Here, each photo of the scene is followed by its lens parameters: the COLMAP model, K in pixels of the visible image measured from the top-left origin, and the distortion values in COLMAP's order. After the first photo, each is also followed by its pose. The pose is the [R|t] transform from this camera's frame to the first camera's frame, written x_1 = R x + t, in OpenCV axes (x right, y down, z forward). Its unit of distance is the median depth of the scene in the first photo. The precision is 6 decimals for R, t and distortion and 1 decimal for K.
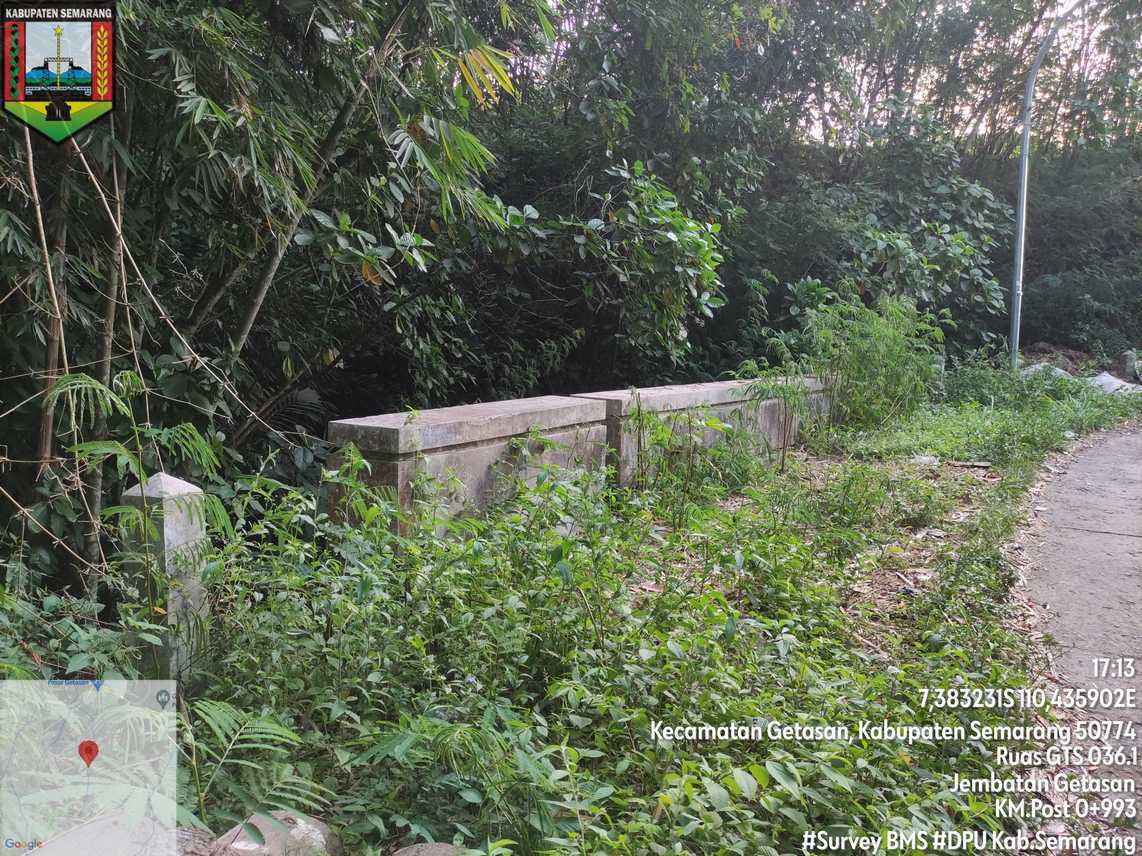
lens RADIAL K [[842.2, 0, 570.2], [0, 842.2, 428.8], [0, 0, 1]] dist [0.063759, -0.061470]
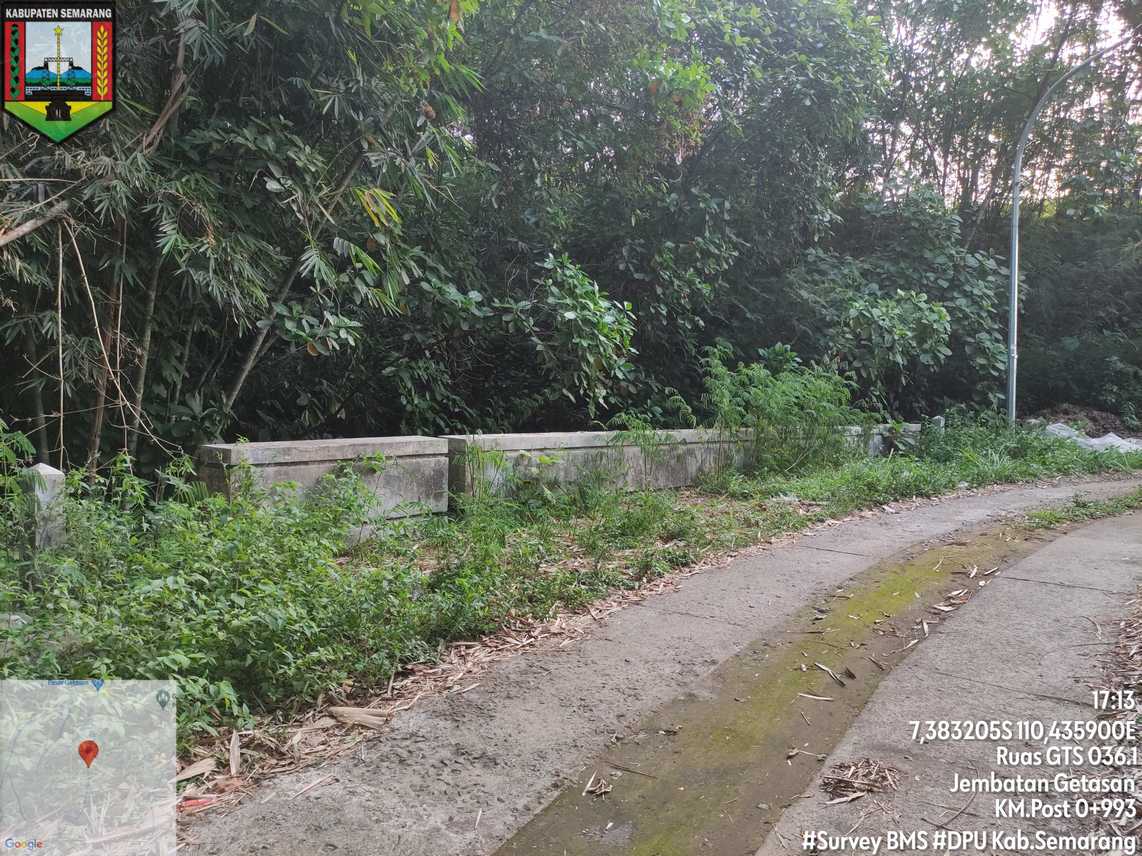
lens RADIAL K [[842.2, 0, 566.7], [0, 842.2, 425.0], [0, 0, 1]] dist [0.063759, -0.061470]
pose [[0.982657, 0.009048, -0.185211, 0.398515], [-0.023274, 0.996928, -0.074782, 0.033562], [0.183965, 0.077796, 0.979849, -0.243696]]
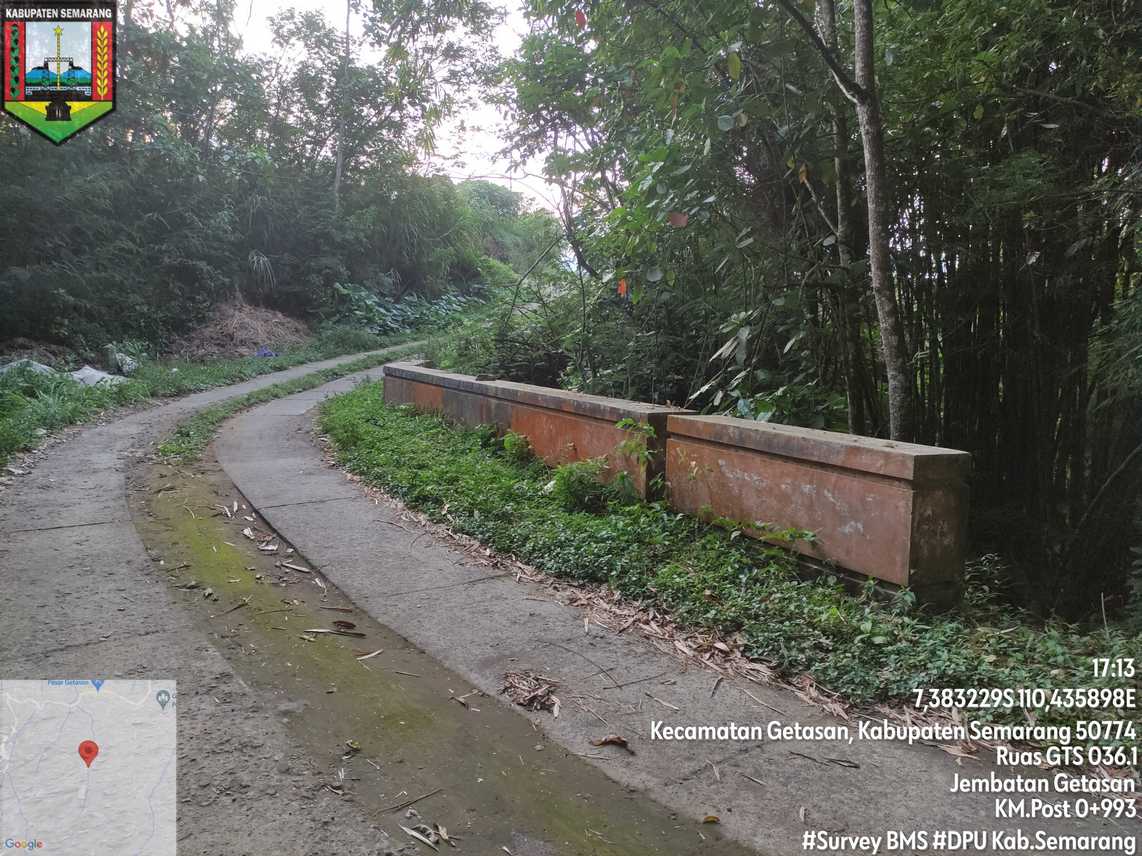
lens RADIAL K [[842.2, 0, 569.6], [0, 842.2, 425.8], [0, 0, 1]] dist [0.063759, -0.061470]
pose [[0.500309, -0.113307, 0.858401, 0.063799], [0.110430, 0.991654, 0.066533, 0.002155], [-0.858776, 0.061506, 0.508646, -0.025406]]
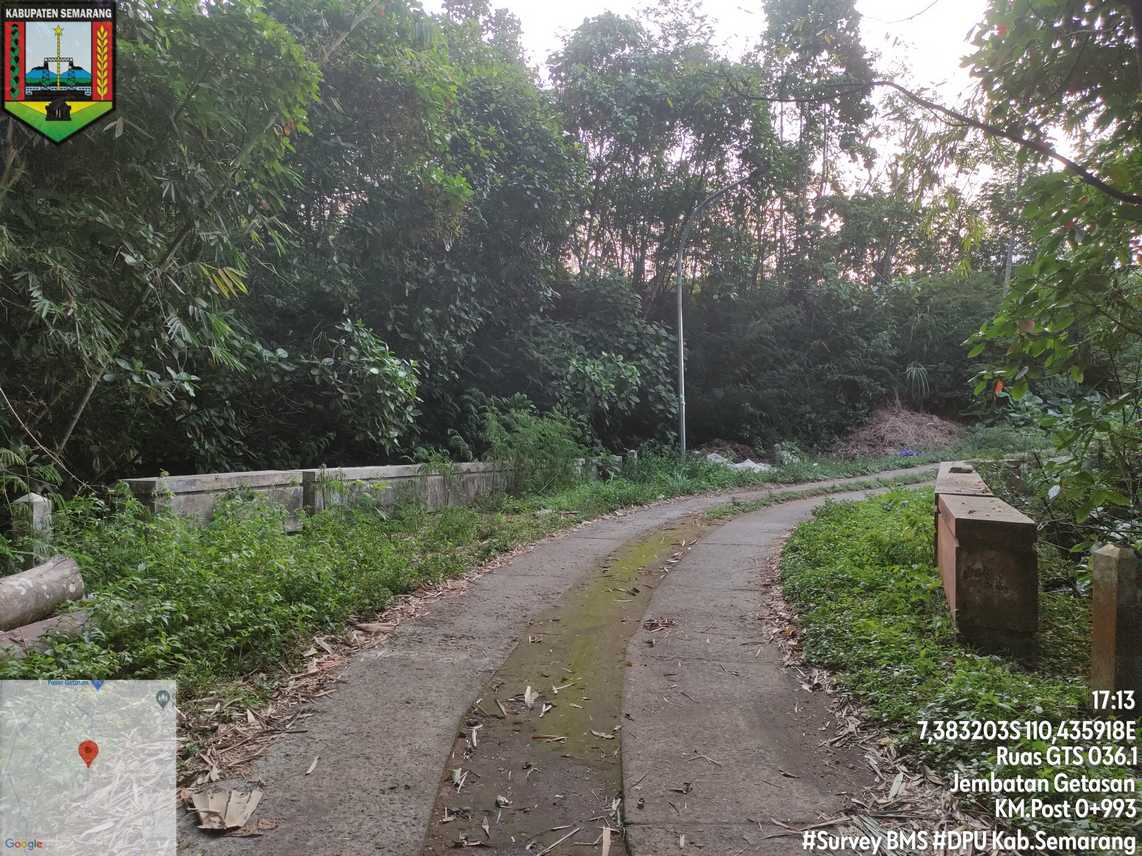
lens RADIAL K [[842.2, 0, 568.0], [0, 842.2, 425.2], [0, 0, 1]] dist [0.063759, -0.061470]
pose [[0.983790, -0.015432, 0.178660, 0.218309], [0.038530, 0.991212, -0.126548, 0.090027], [-0.175137, 0.131380, 0.975739, -0.624657]]
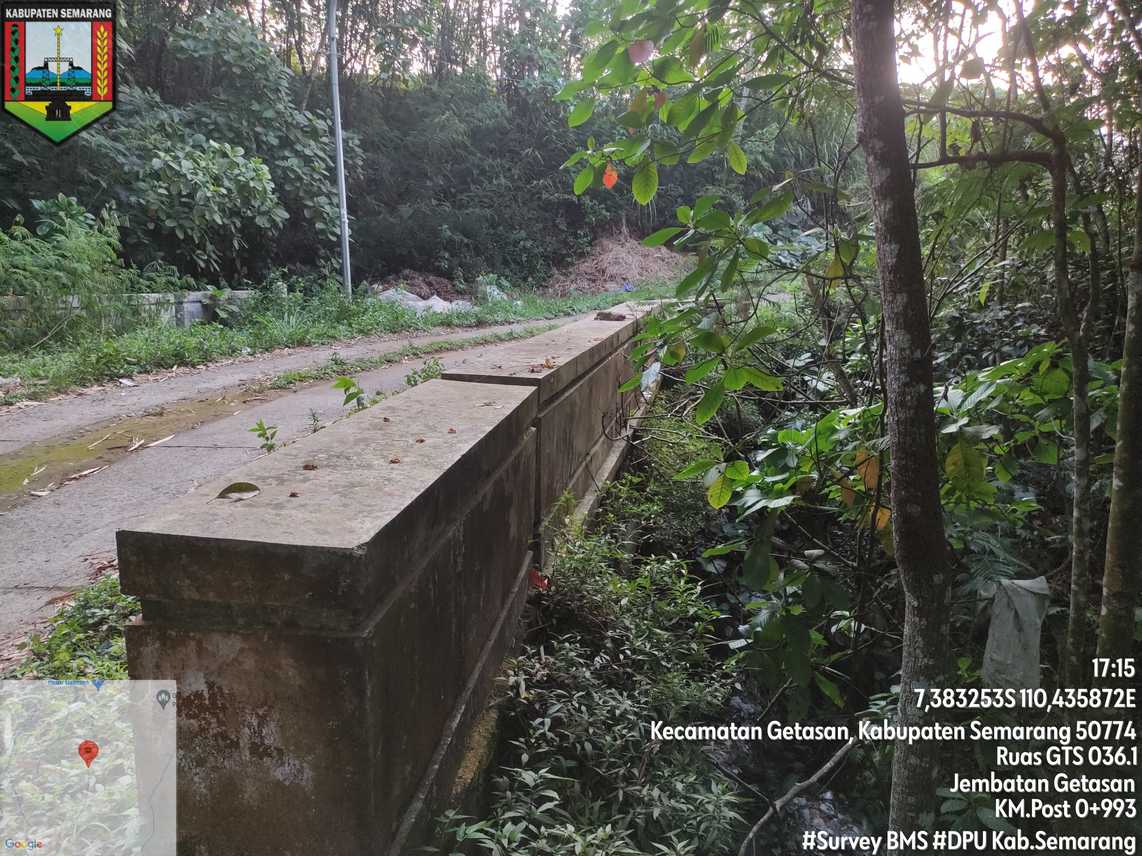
lens RADIAL K [[842.2, 0, 572.2], [0, 842.2, 429.0], [0, 0, 1]] dist [0.063759, -0.061470]
pose [[0.908115, -0.084700, 0.410065, 0.714554], [0.054589, 0.994917, 0.084612, 0.051377], [-0.415148, -0.054452, 0.908123, -0.175074]]
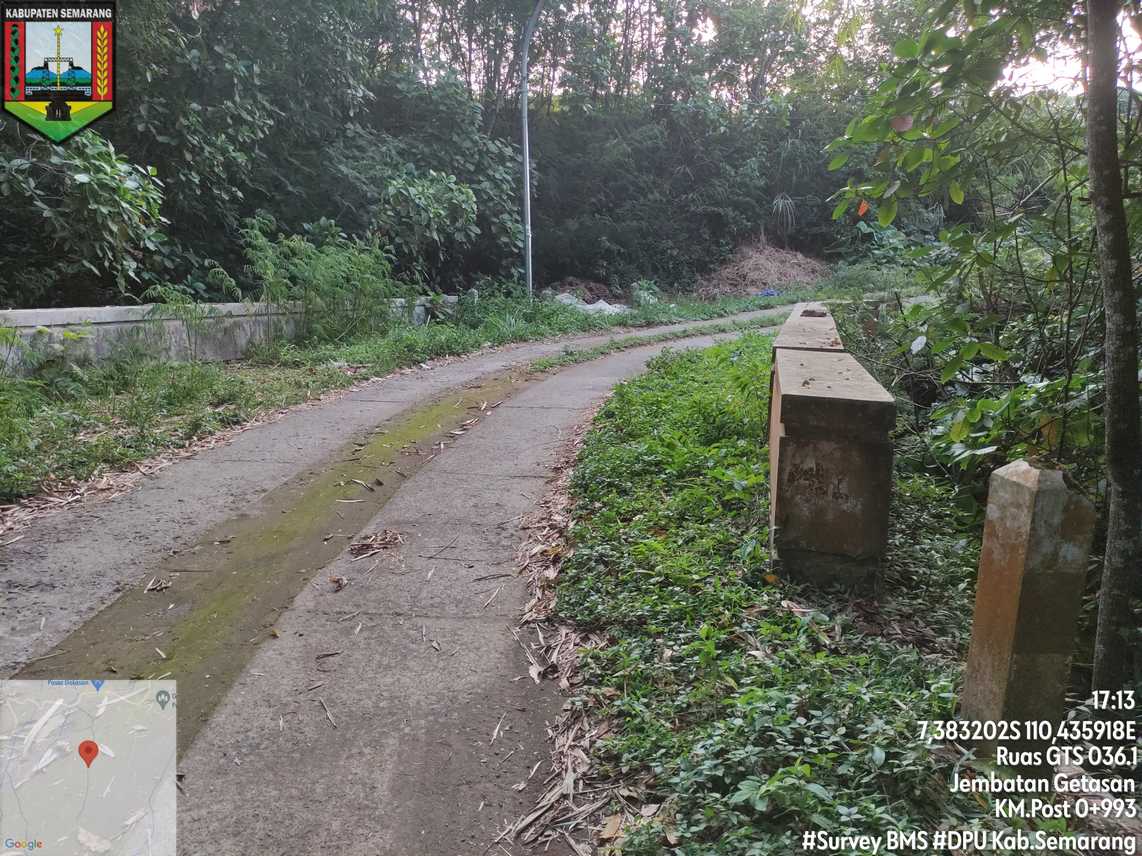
lens RADIAL K [[842.2, 0, 570.3], [0, 842.2, 426.9], [0, 0, 1]] dist [0.063759, -0.061470]
pose [[0.948793, -0.067535, 0.308596, 0.419859], [0.048059, 0.996368, 0.070293, 0.067586], [-0.312223, -0.051863, 0.948592, -0.366955]]
